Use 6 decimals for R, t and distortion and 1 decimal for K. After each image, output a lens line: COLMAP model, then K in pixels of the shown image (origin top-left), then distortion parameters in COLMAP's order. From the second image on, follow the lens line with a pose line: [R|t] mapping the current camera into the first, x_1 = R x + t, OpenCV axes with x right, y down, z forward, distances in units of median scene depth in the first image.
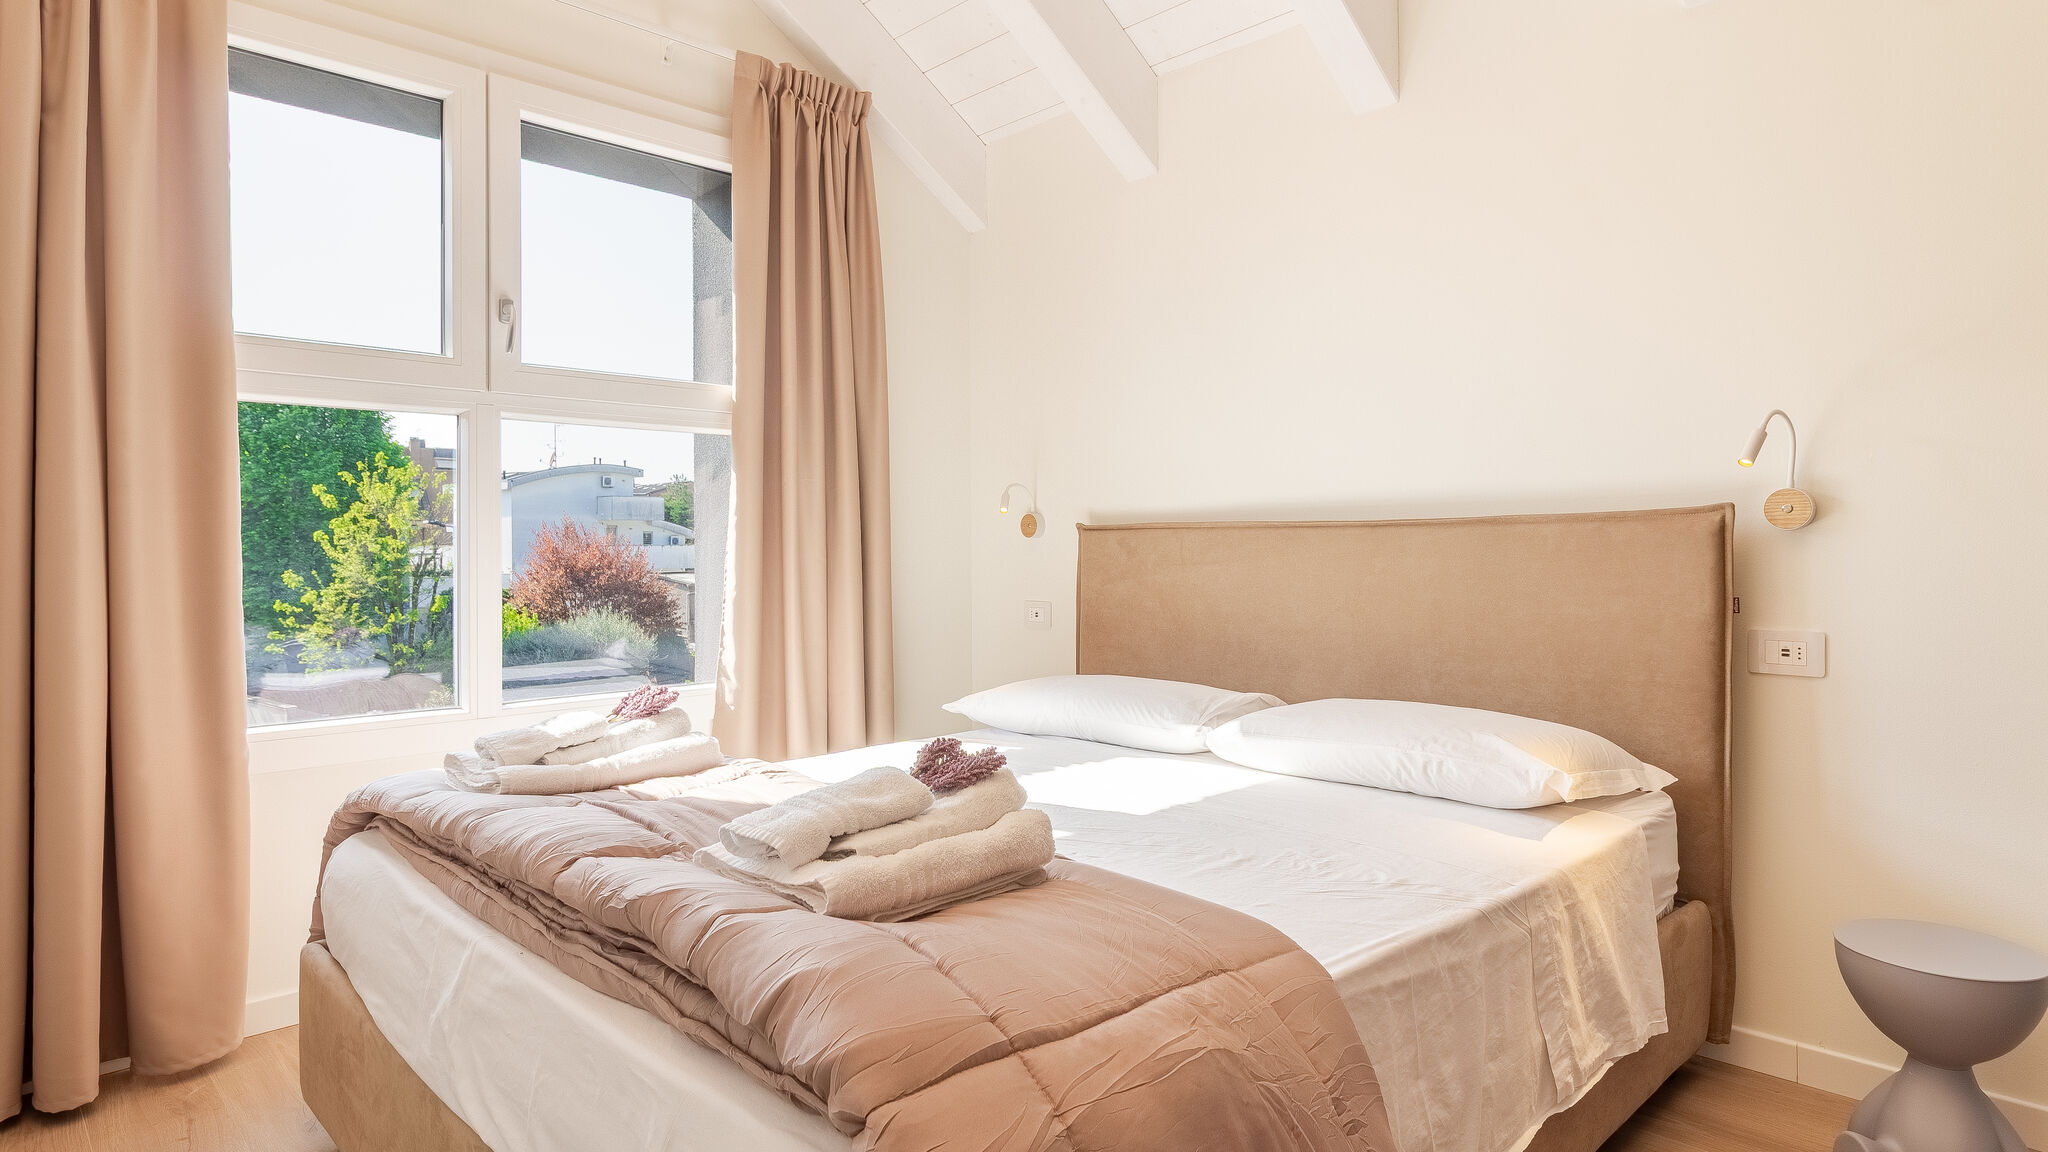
lens RADIAL K [[1137.5, 0, 1023.9], [0, 1137.5, 551.8], [0, 0, 1]] dist [-0.002677, -0.001987]
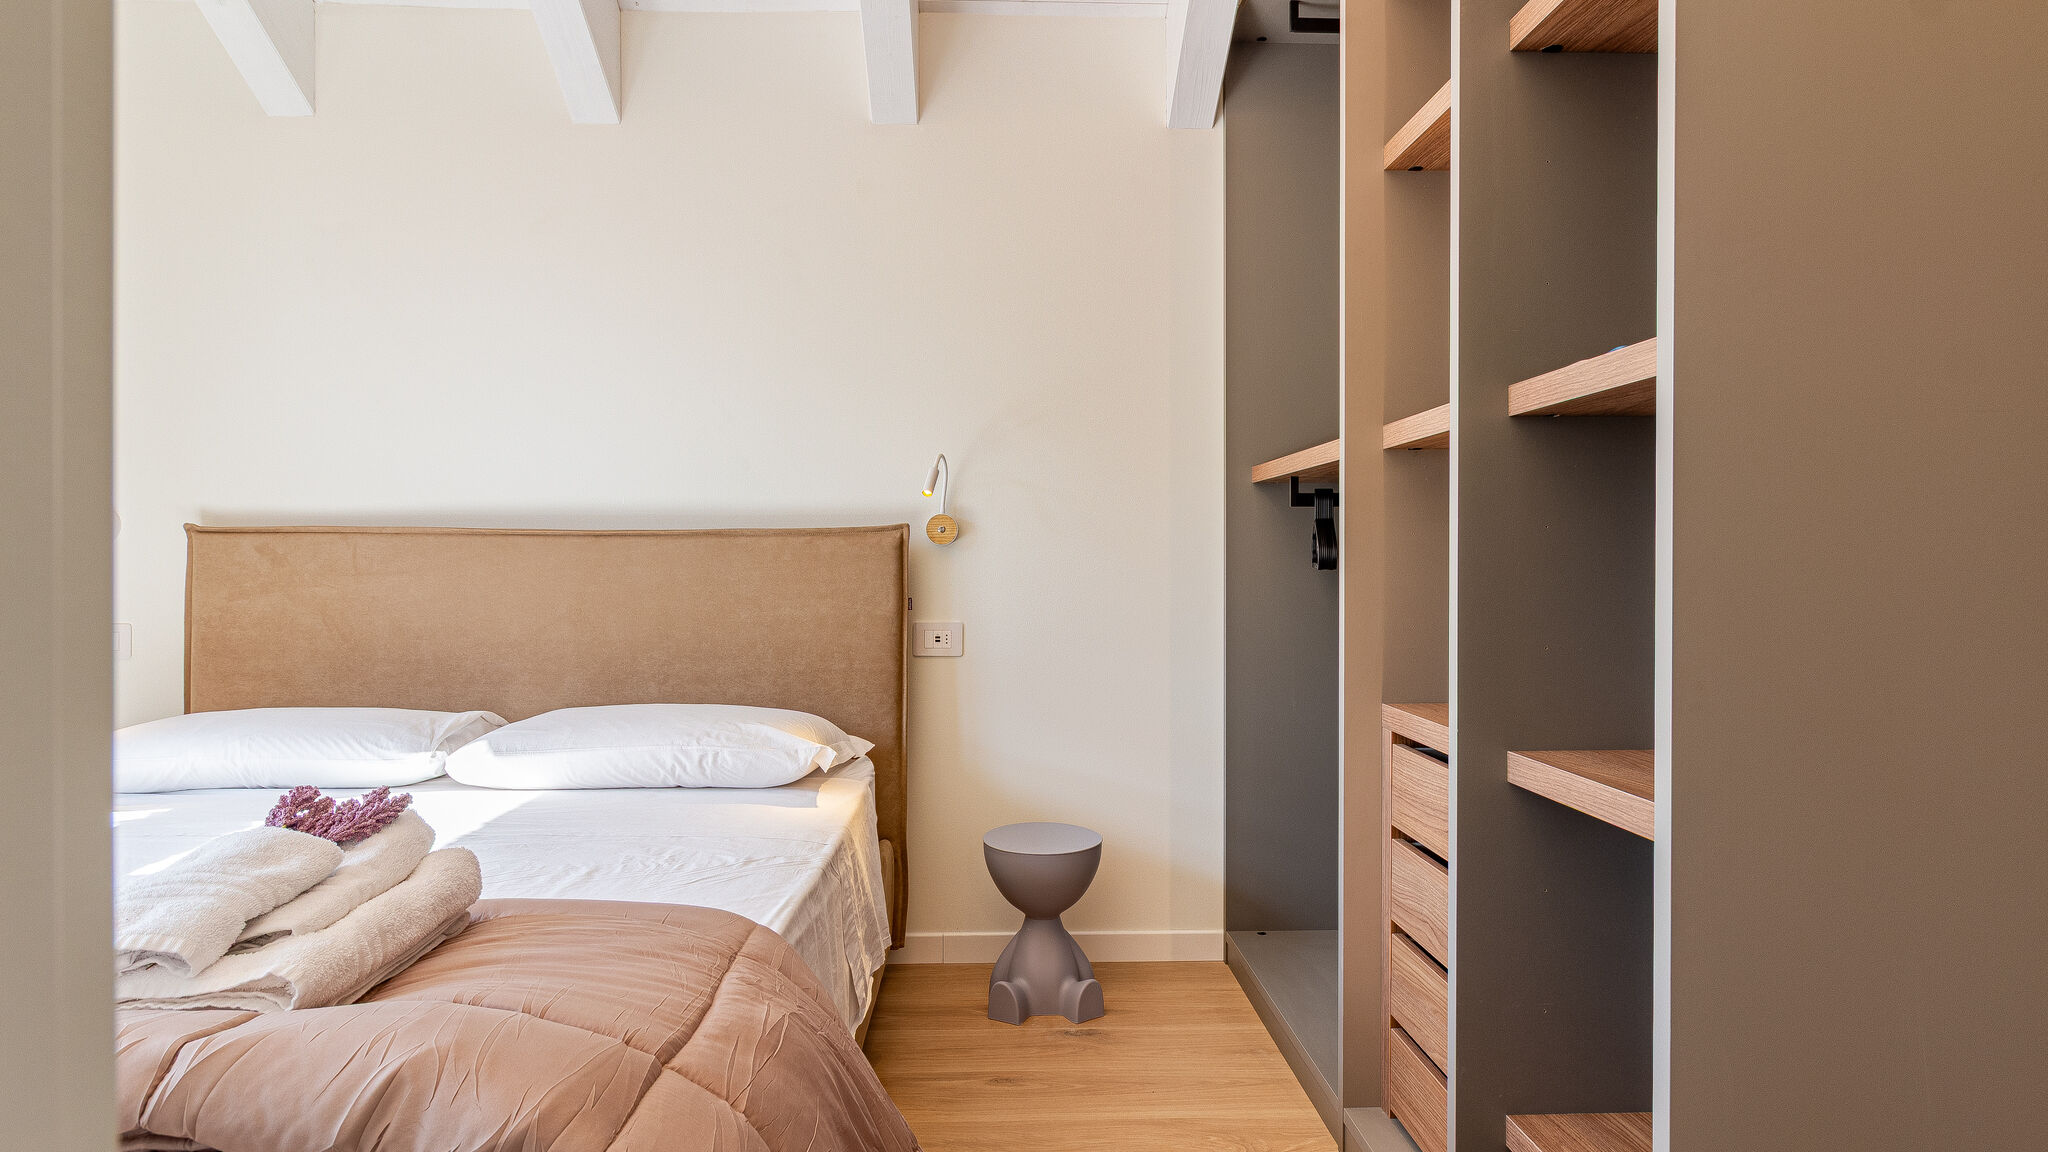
lens RADIAL K [[1132.8, 0, 1024.0], [0, 1132.8, 576.0], [0, 0, 1]] dist [0.000231, -0.000274]
pose [[0.669245, -0.005383, 0.743022, -0.235119], [-0.003457, 0.999940, 0.010358, 0.001965], [-0.743034, -0.009501, 0.669187, 0.051440]]
